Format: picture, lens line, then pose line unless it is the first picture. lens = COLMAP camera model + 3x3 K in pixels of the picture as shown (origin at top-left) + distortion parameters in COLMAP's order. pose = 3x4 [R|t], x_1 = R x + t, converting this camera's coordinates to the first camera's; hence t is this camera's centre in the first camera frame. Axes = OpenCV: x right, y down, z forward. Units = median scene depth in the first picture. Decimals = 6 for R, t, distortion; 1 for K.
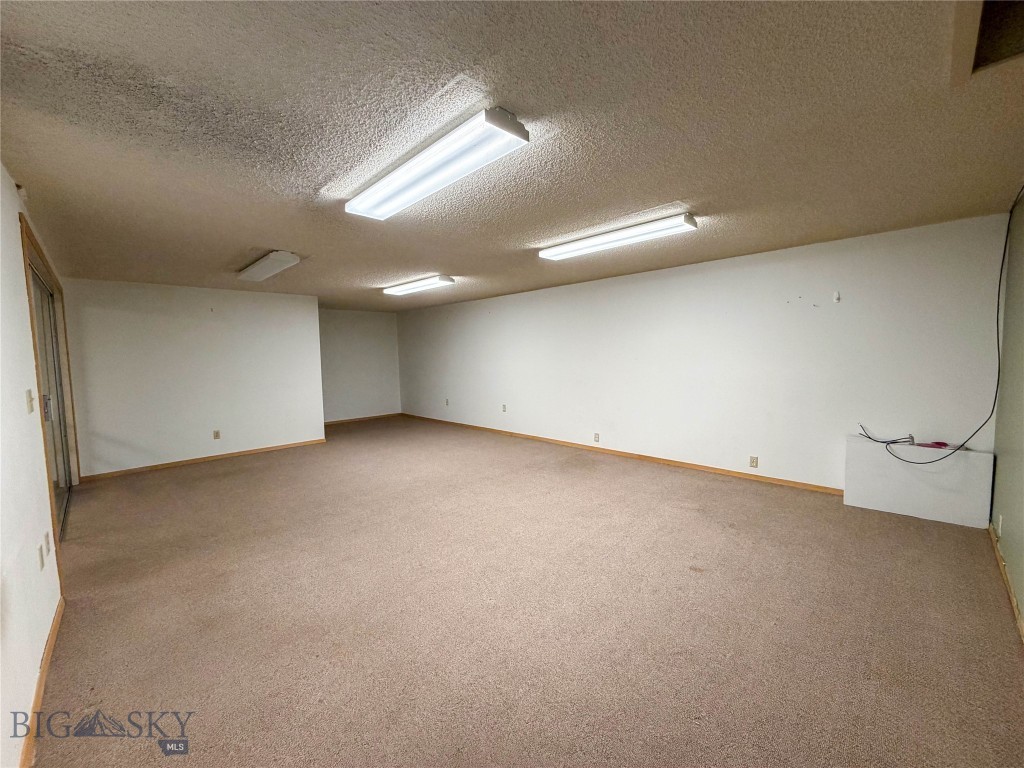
lens RADIAL K [[408.0, 0, 494.6], [0, 408.0, 383.3], [0, 0, 1]] dist [0.000334, 0.000031]
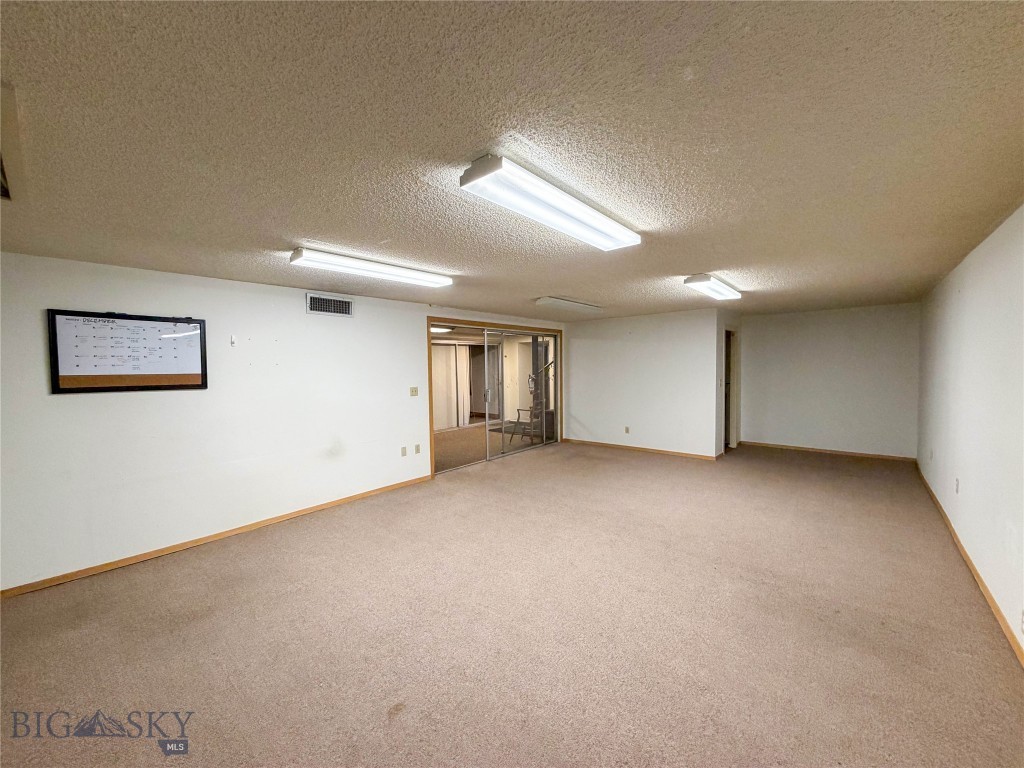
lens RADIAL K [[406.6, 0, 505.0], [0, 406.6, 384.2], [0, 0, 1]] dist [-0.000739, 0.000000]
pose [[0.056821, 0.052923, -0.996981, 0.706999], [-0.046011, 0.997672, 0.050338, -0.080271], [0.997324, 0.043012, 0.059123, 0.684535]]
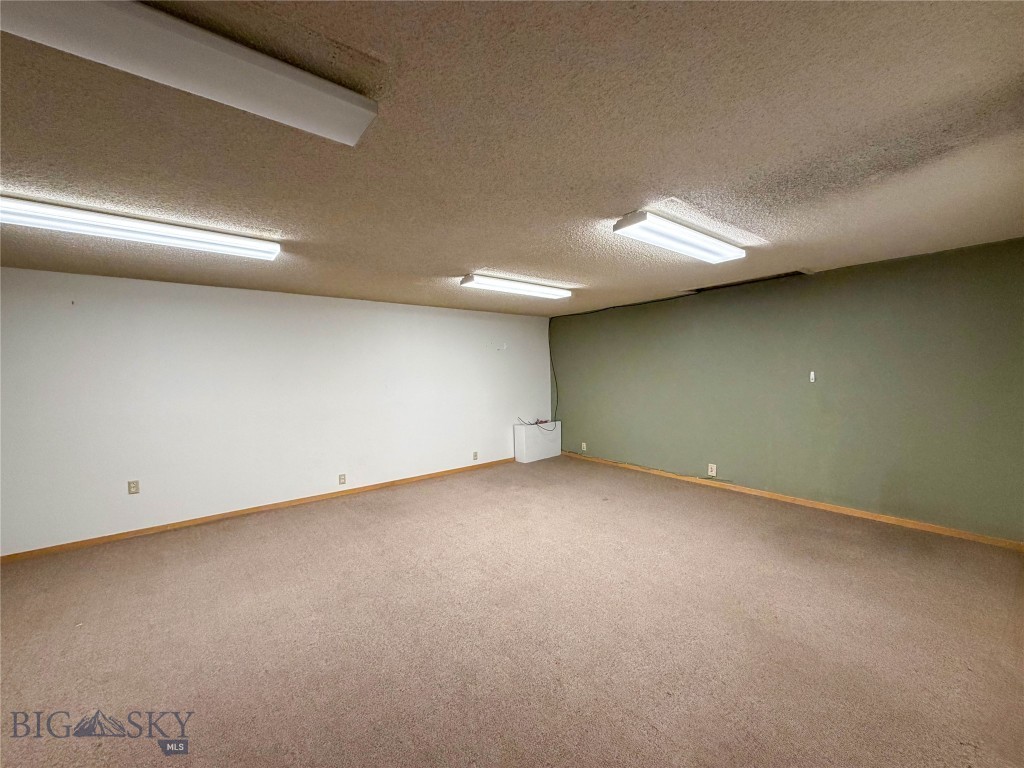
lens RADIAL K [[408.0, 0, 494.6], [0, 408.0, 383.3], [0, 0, 1]] dist [0.000334, 0.000031]
pose [[0.108616, -0.004239, 0.994075, -0.779815], [0.097845, 0.995181, -0.006447, -0.046518], [-0.989257, 0.097965, 0.108507, 0.740607]]
